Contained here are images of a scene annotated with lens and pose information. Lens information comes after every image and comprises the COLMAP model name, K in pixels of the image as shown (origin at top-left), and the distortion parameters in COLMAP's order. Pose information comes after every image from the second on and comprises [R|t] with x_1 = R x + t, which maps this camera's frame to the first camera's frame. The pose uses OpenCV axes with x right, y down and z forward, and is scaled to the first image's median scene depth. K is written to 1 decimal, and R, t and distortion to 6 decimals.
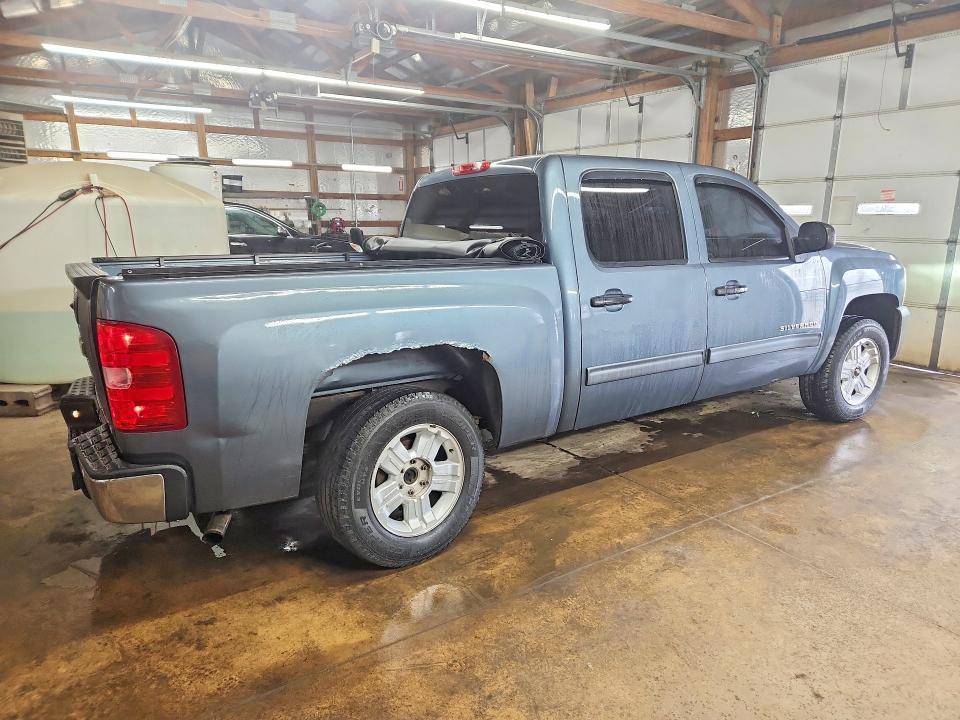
lens RADIAL K [[649.3, 0, 480.0], [0, 649.3, 360.0], [0, 0, 1]] dist [0.100127, -0.084107]
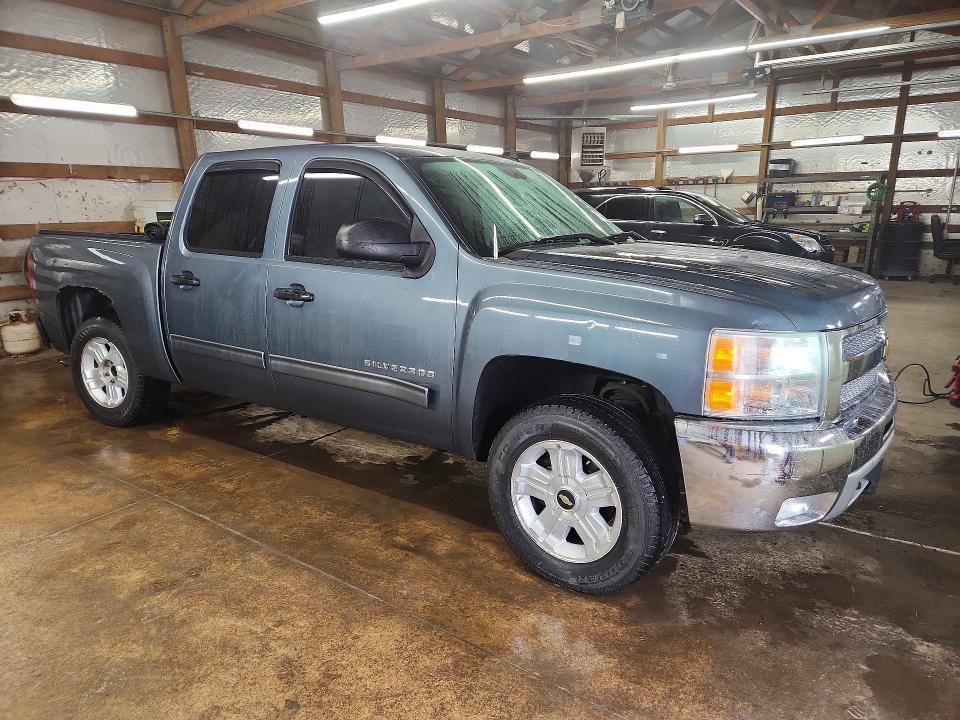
lens RADIAL K [[649.3, 0, 480.0], [0, 649.3, 360.0], [0, 0, 1]] dist [0.100127, -0.084107]
pose [[0.350244, 0.212959, -0.912128, 1.059534], [-0.195150, 0.969031, 0.151310, -0.166922], [0.916104, 0.125006, 0.380956, 0.765049]]
